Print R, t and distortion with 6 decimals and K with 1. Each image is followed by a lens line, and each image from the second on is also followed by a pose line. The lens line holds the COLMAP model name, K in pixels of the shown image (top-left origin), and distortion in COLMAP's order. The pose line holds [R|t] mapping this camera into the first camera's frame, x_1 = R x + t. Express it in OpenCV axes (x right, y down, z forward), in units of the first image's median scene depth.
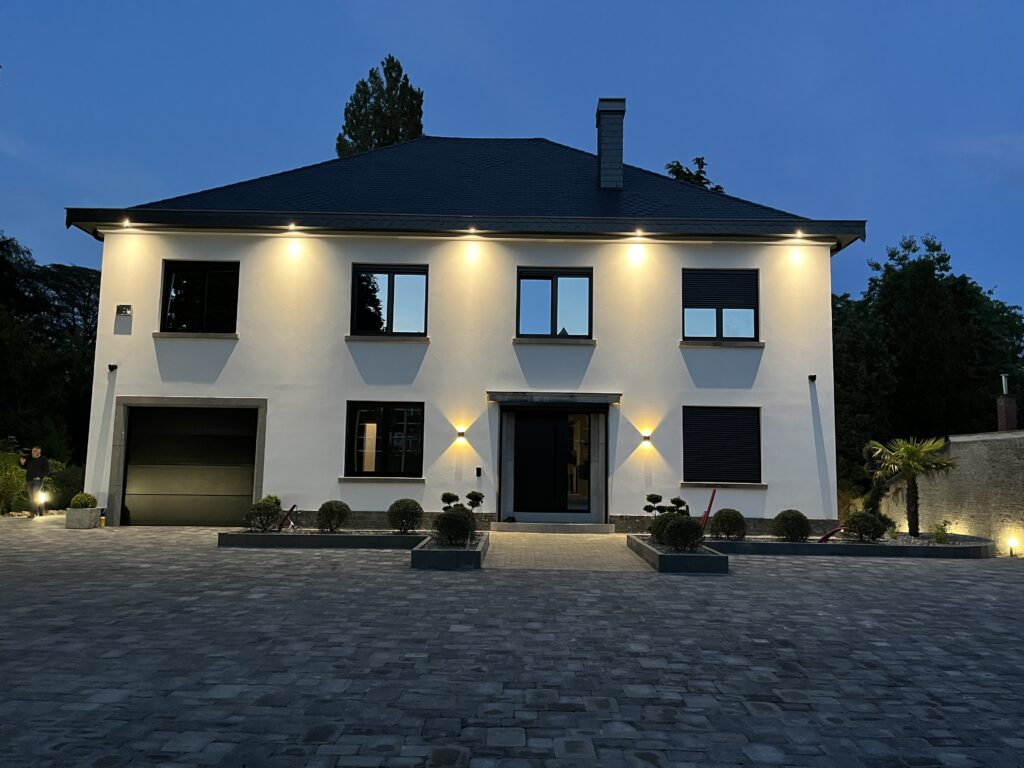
lens RADIAL K [[773.2, 0, 519.7], [0, 773.2, 377.0], [0, 0, 1]] dist [0.060435, -0.067213]
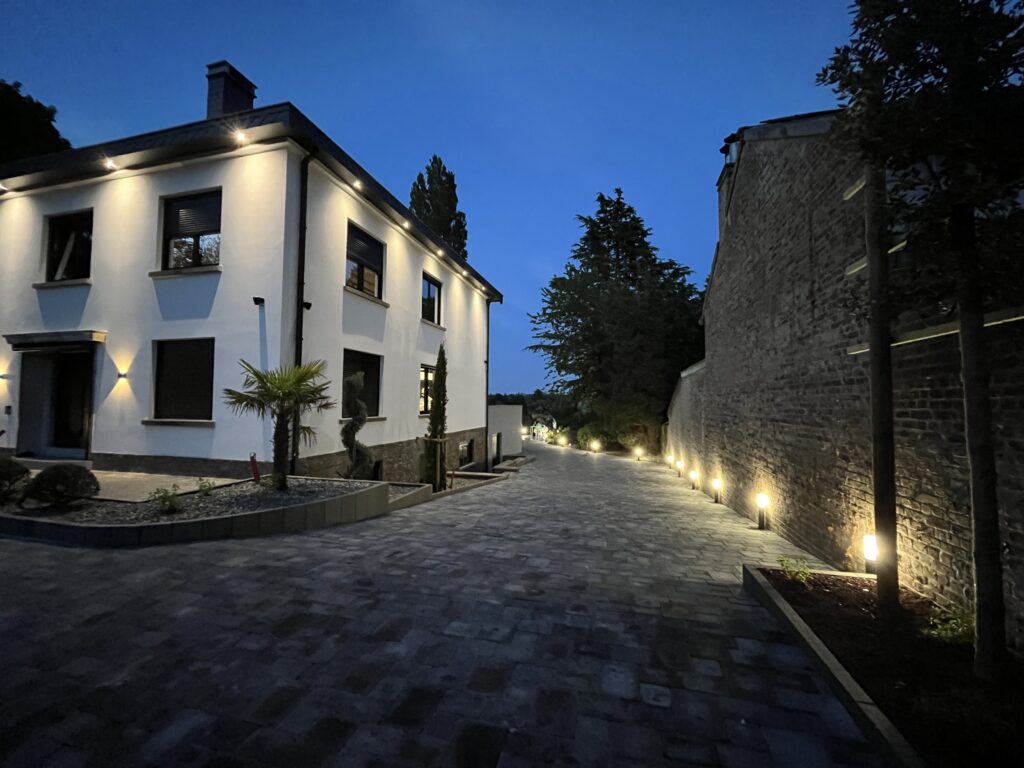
lens RADIAL K [[416.7, 0, 511.5], [0, 416.7, 382.1], [0, 0, 1]] dist [-0.002988, -0.000174]
pose [[0.966963, -0.024439, -0.253743, 0.764747], [0.040879, 0.997378, 0.059720, 0.075987], [0.251618, -0.068120, 0.965426, 0.609456]]
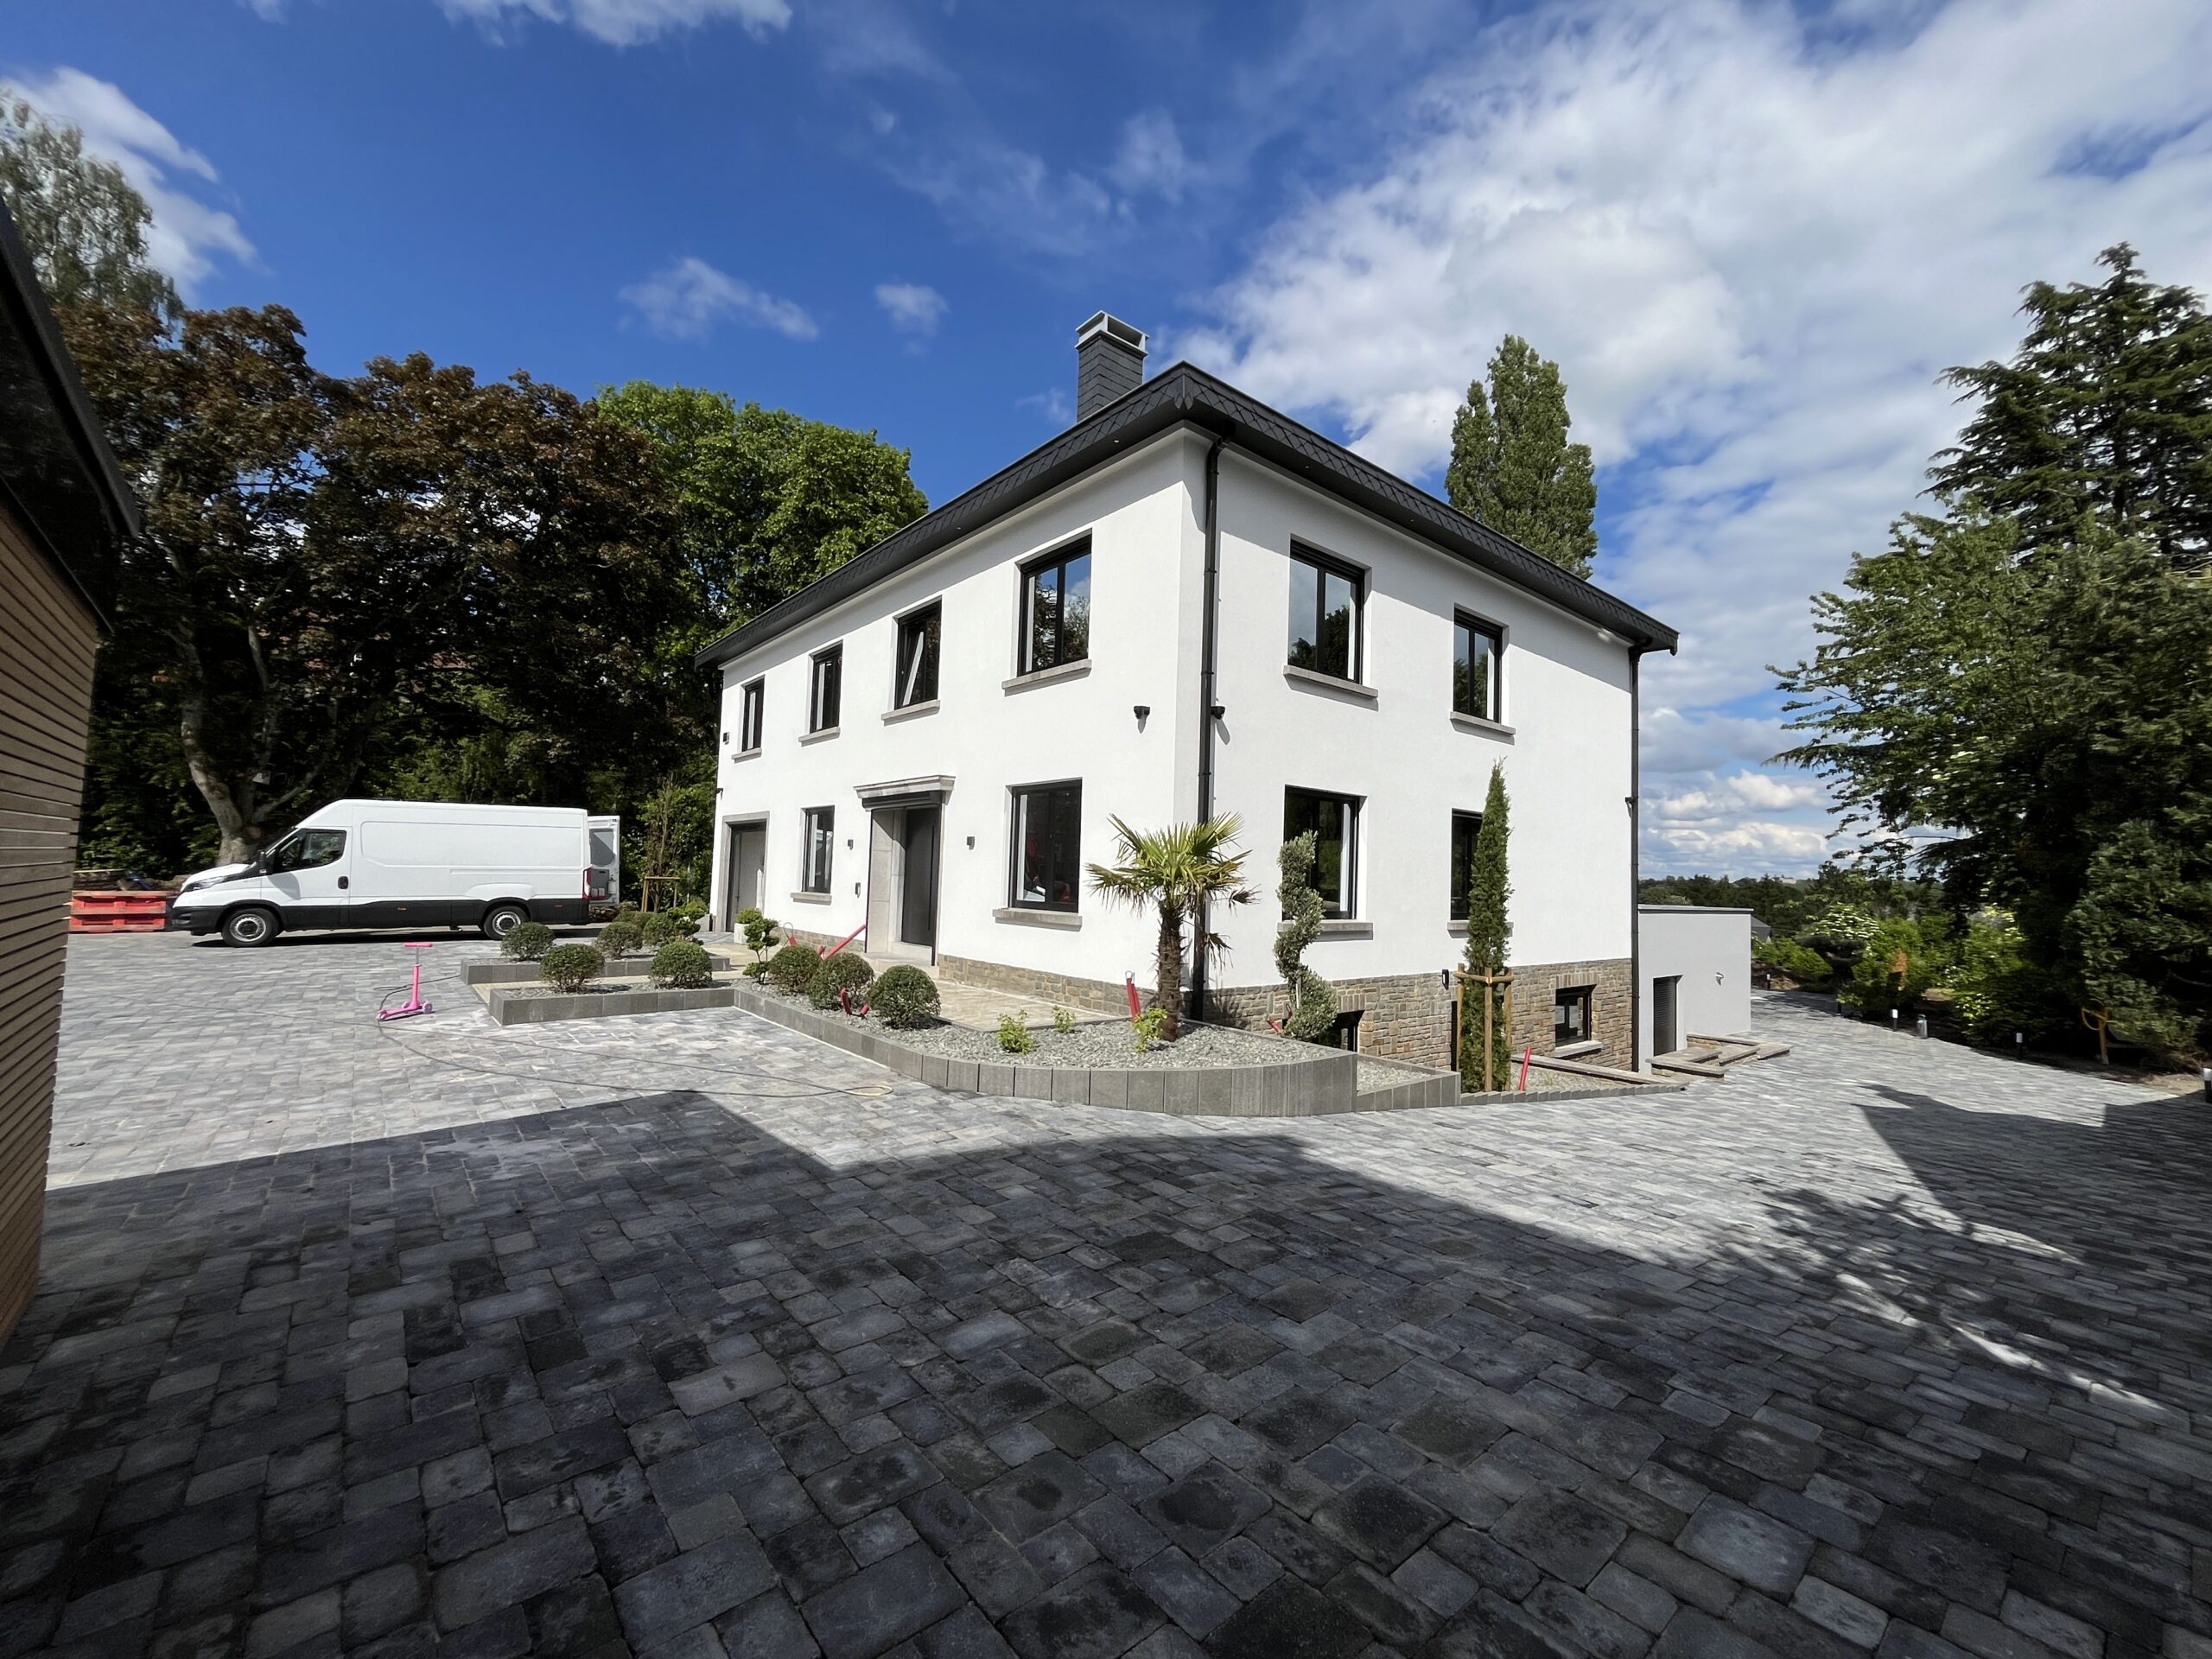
lens RADIAL K [[900.1, 0, 1106.8], [0, 900.1, 825.6], [0, 0, 1]] dist [-0.002988, -0.000174]
pose [[0.640755, -0.043738, -0.766499, 0.807242], [0.068549, 0.997648, 0.000376, 0.073728], [0.764679, -0.052783, 0.642246, 0.595821]]
